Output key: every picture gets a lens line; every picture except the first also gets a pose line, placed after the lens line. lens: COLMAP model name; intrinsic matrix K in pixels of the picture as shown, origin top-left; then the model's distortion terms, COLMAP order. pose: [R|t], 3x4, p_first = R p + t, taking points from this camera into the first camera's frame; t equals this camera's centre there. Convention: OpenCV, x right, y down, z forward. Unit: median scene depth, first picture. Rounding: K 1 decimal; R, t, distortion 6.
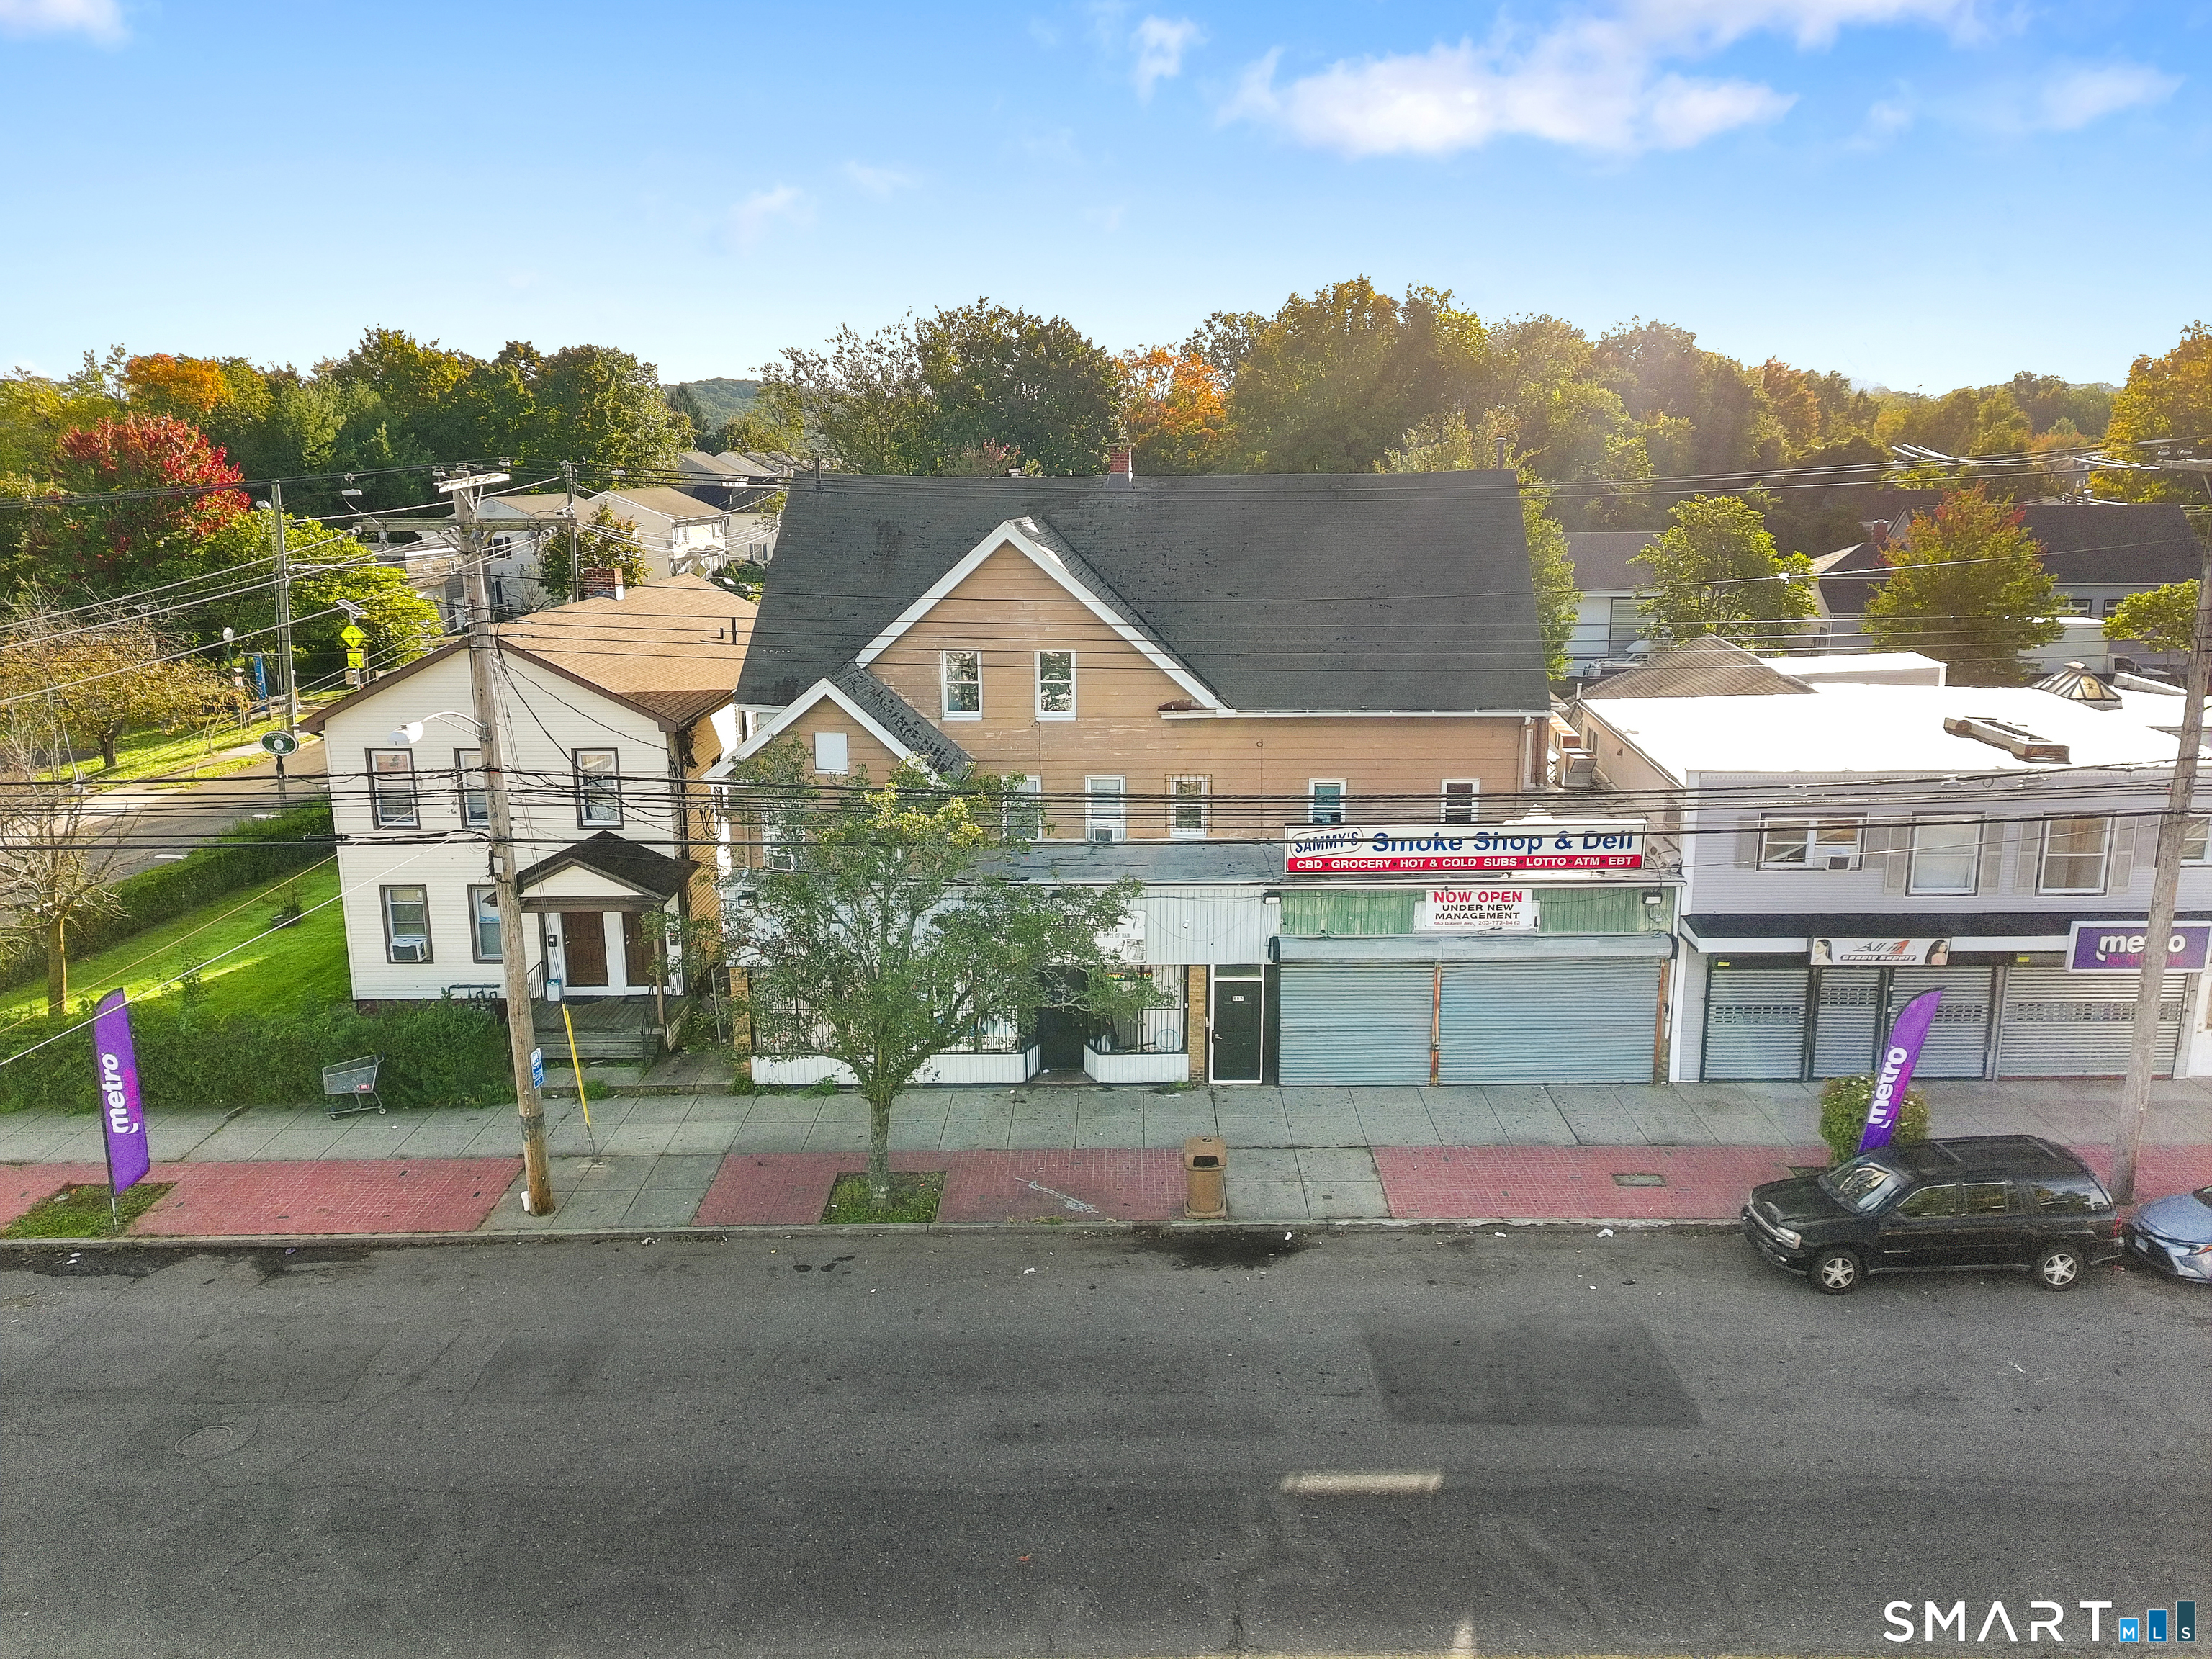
lens RADIAL K [[1629.5, 0, 1115.3], [0, 1629.5, 820.7], [0, 0, 1]] dist [0.072463, -0.059649]
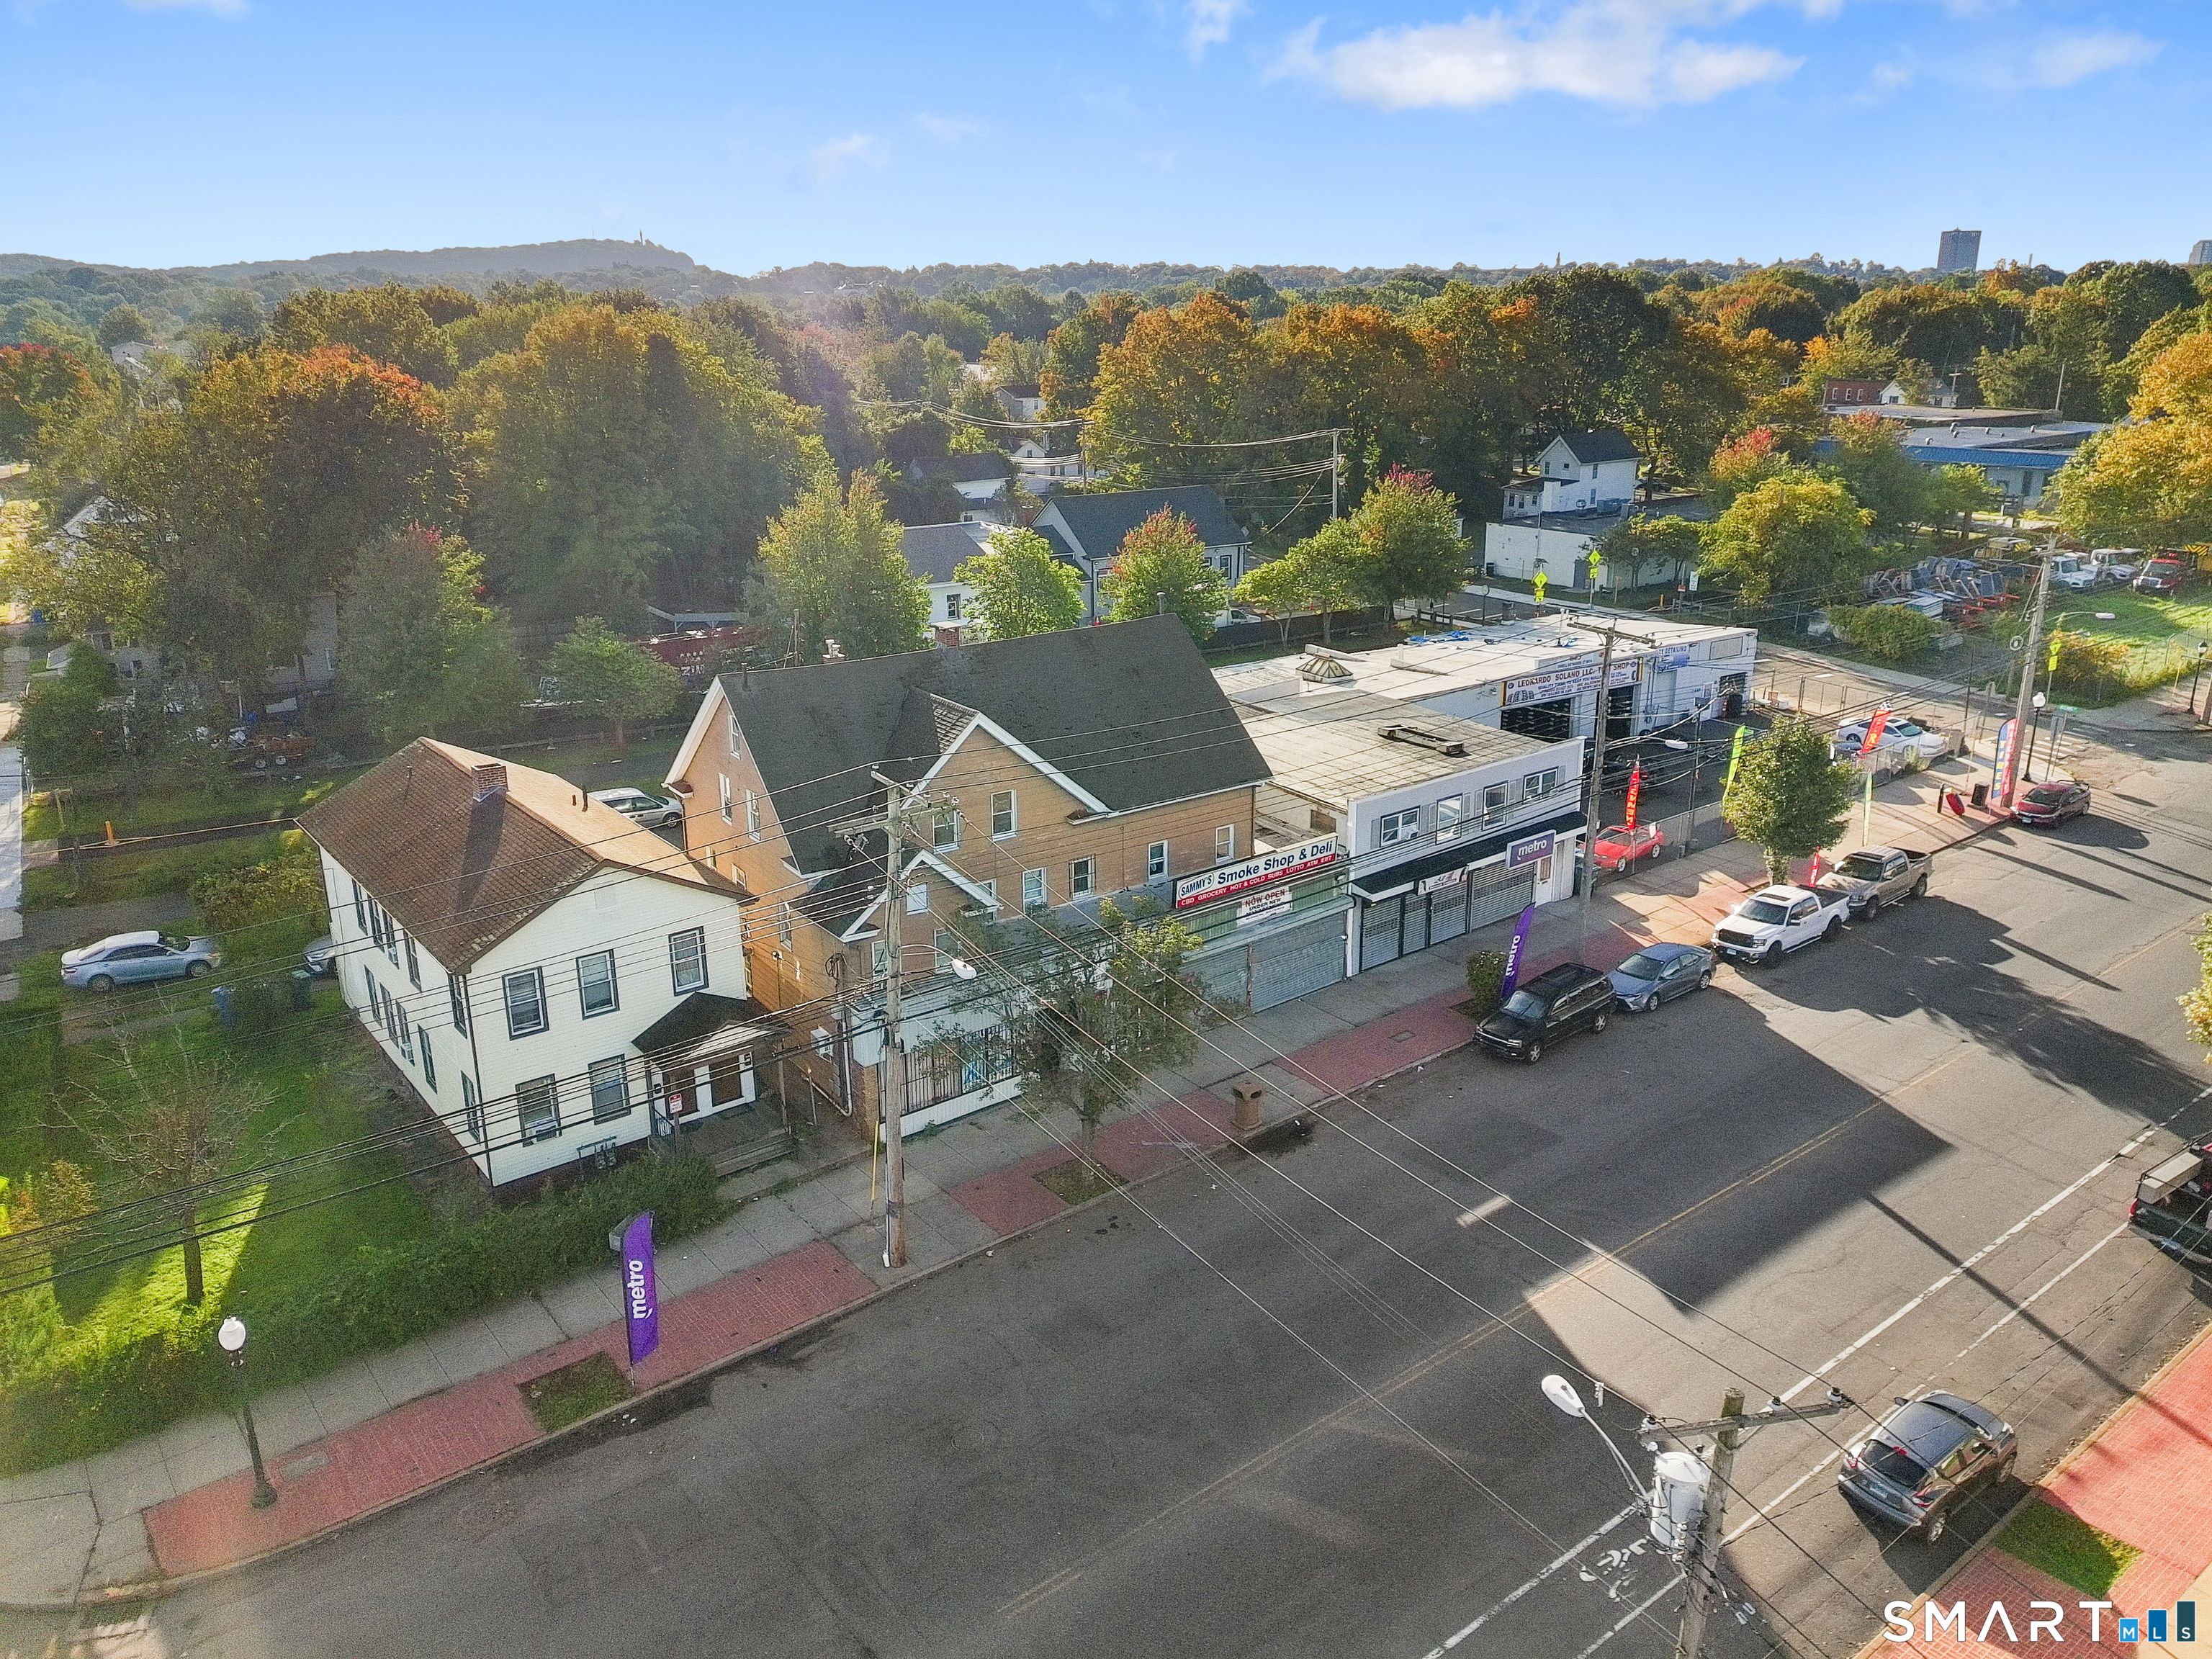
lens RADIAL K [[1629.5, 0, 1115.3], [0, 1629.5, 820.7], [0, 0, 1]] dist [0.072463, -0.059649]
pose [[0.785269, -0.191254, 0.588875, -0.849265], [0.145158, 0.981457, 0.125187, -0.257109], [-0.601898, -0.012825, 0.798470, -0.219173]]
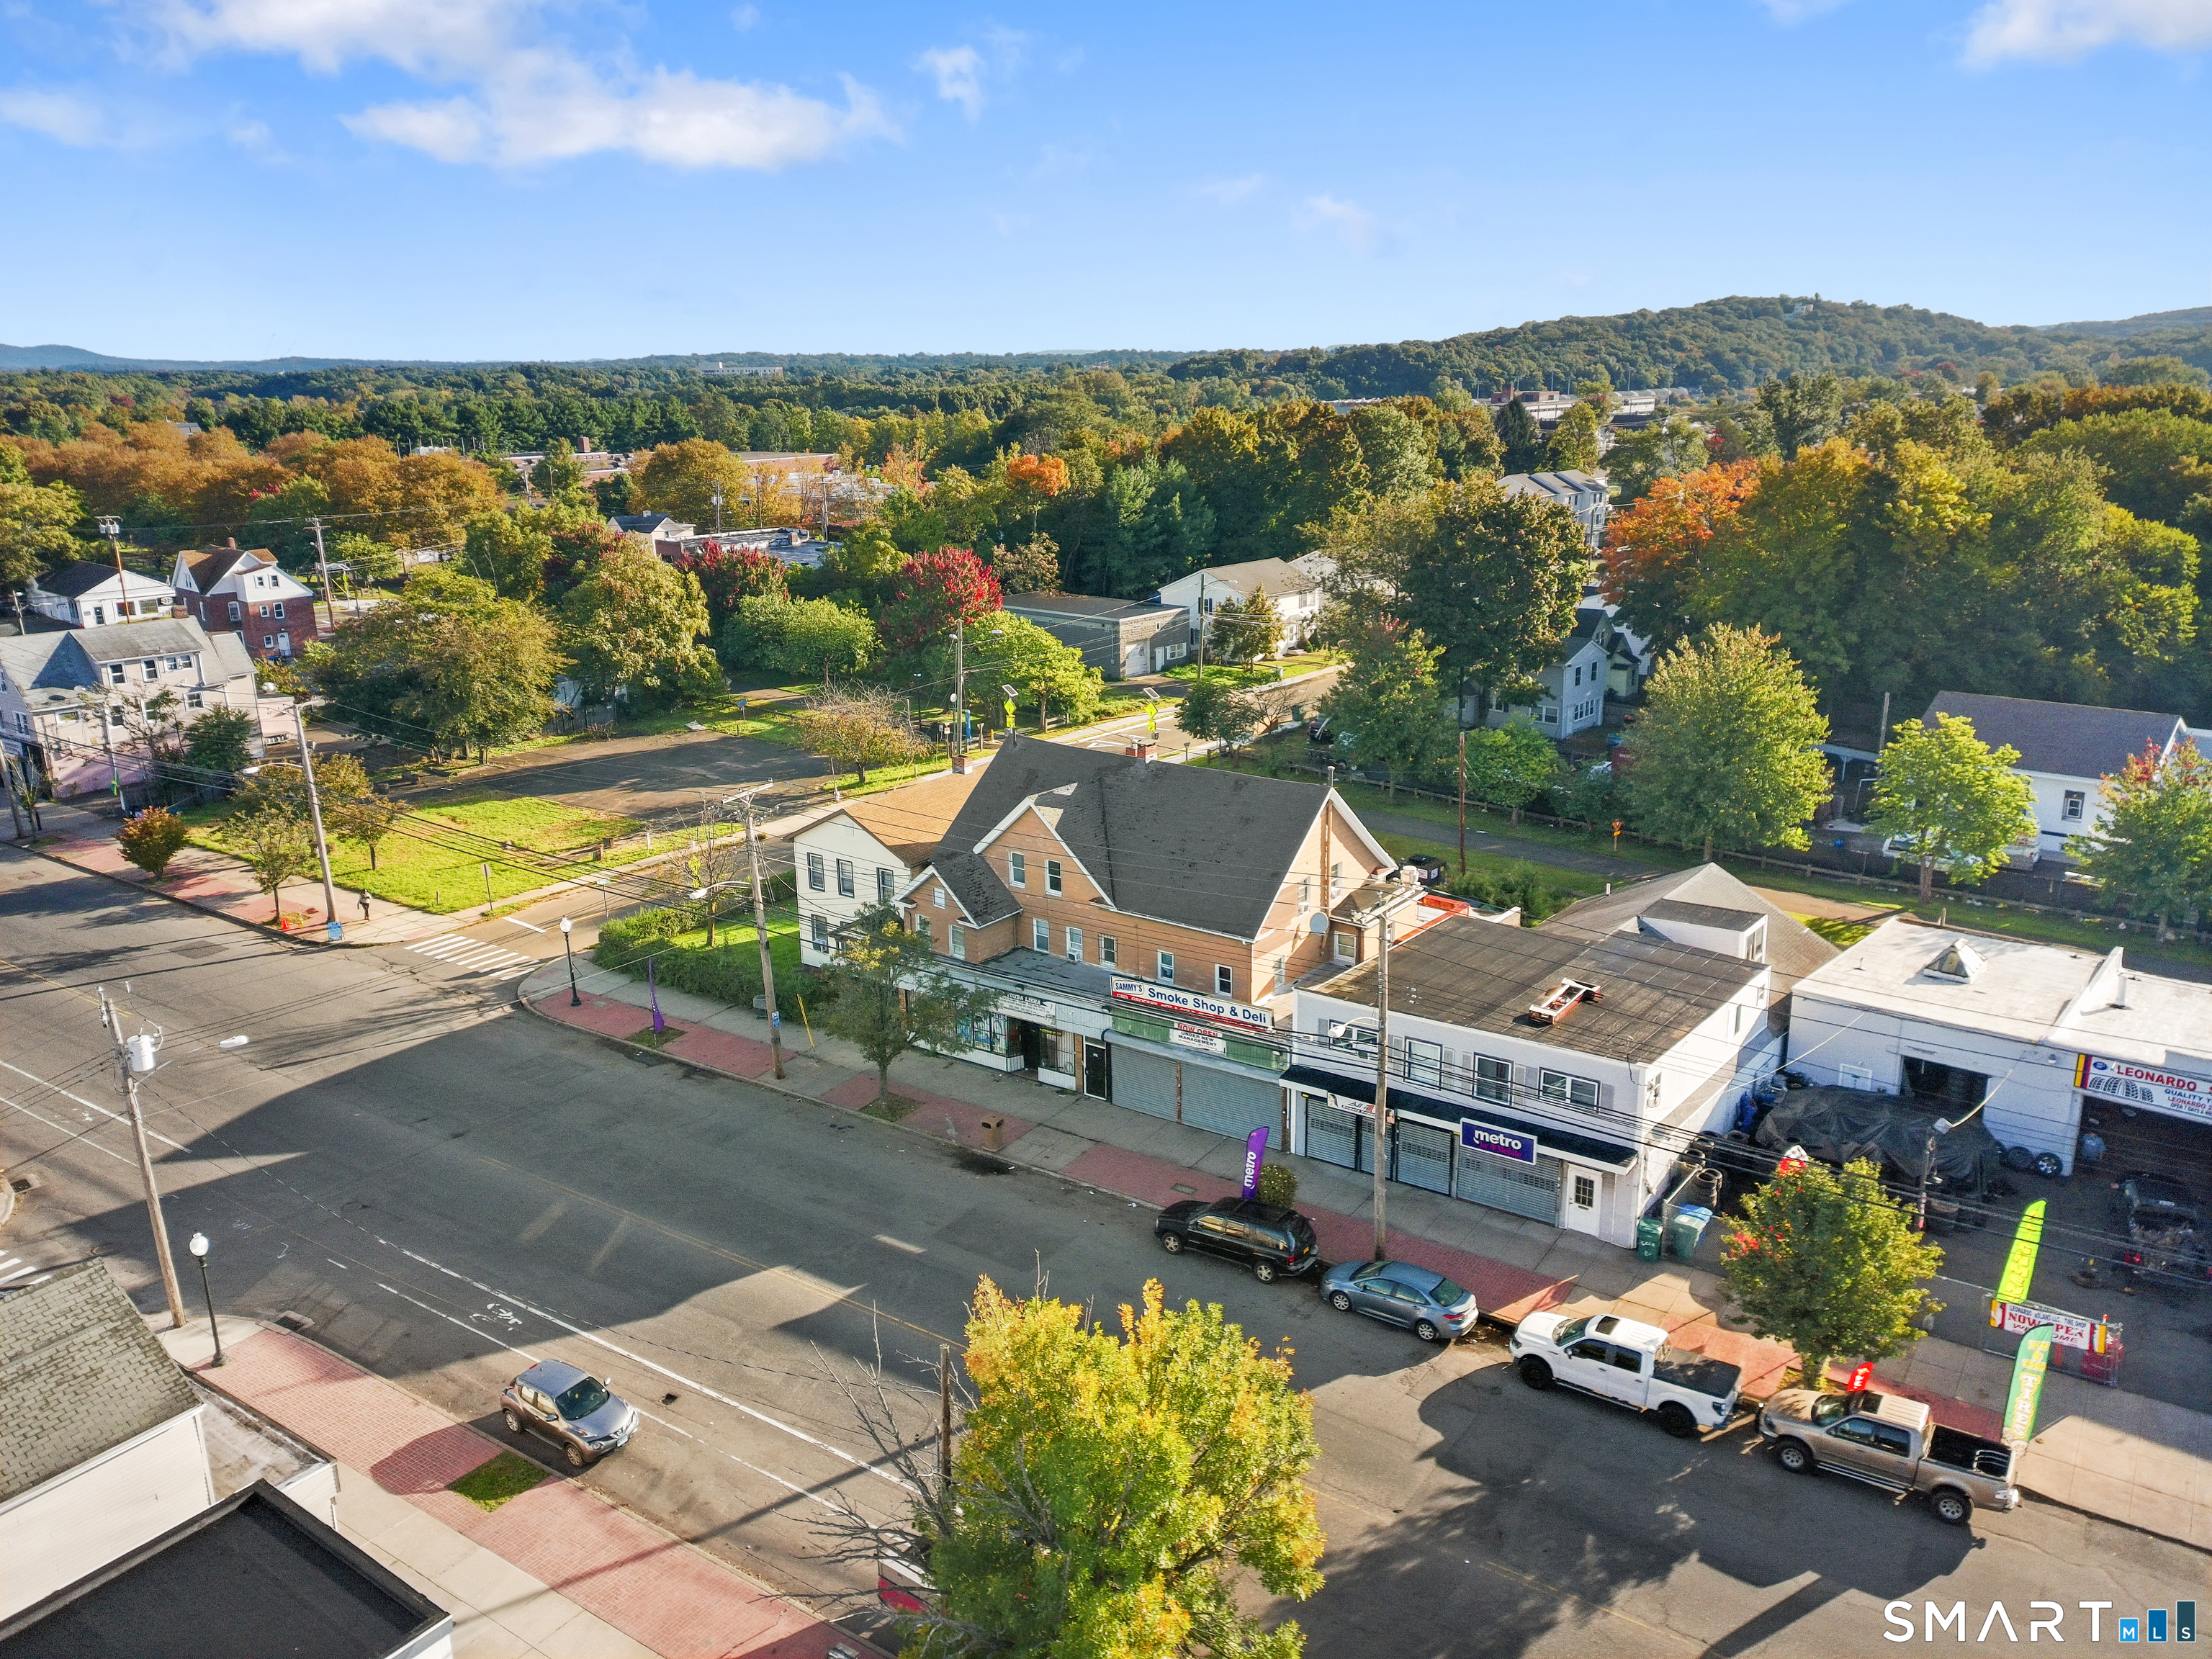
lens RADIAL K [[1629.5, 0, 1115.3], [0, 1629.5, 820.7], [0, 0, 1]] dist [0.072463, -0.059649]
pose [[0.829390, 0.144840, -0.539568, 1.128943], [-0.115519, 0.989397, 0.088023, -0.349880], [0.546597, -0.010675, 0.837328, -0.632488]]
